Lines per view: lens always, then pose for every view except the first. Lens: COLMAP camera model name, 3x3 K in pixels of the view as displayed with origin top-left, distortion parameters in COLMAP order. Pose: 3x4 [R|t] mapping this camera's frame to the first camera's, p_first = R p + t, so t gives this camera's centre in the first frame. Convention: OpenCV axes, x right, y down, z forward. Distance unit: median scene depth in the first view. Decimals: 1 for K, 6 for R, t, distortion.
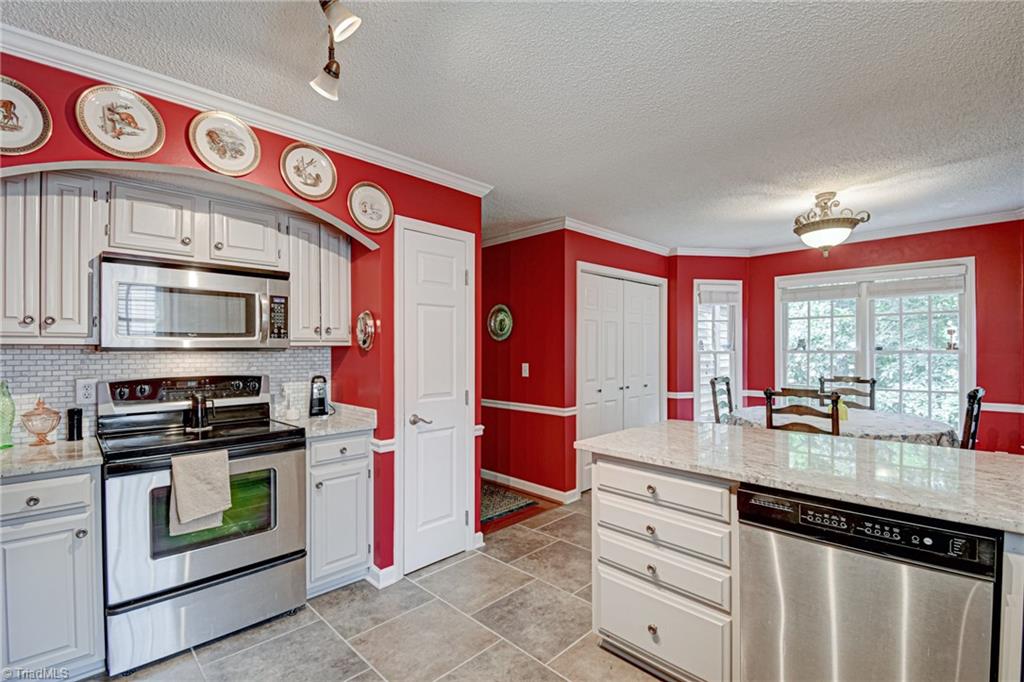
lens RADIAL K [[458.4, 0, 532.8], [0, 458.4, 353.1], [0, 0, 1]] dist [0.000696, -0.000249]
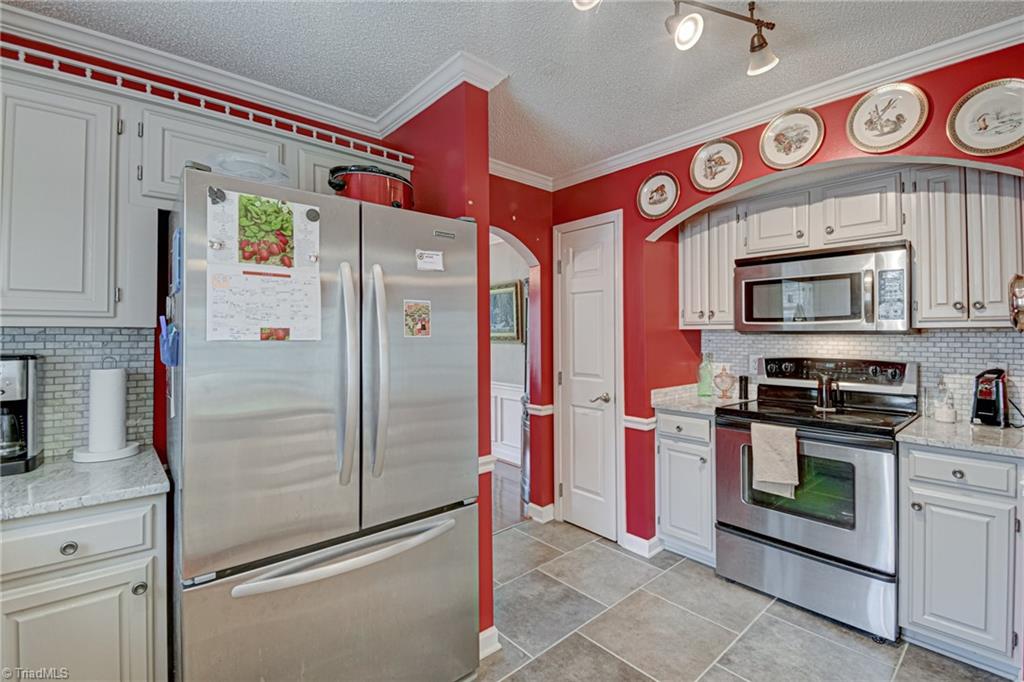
lens RADIAL K [[459.4, 0, 521.1], [0, 459.4, 331.4], [0, 0, 1]] dist [0.001372, -0.000301]
pose [[-0.064699, -0.003712, -0.997898, 0.378851], [-0.006126, 0.999976, -0.003323, -0.002867], [0.997886, 0.005899, -0.064720, 0.393666]]
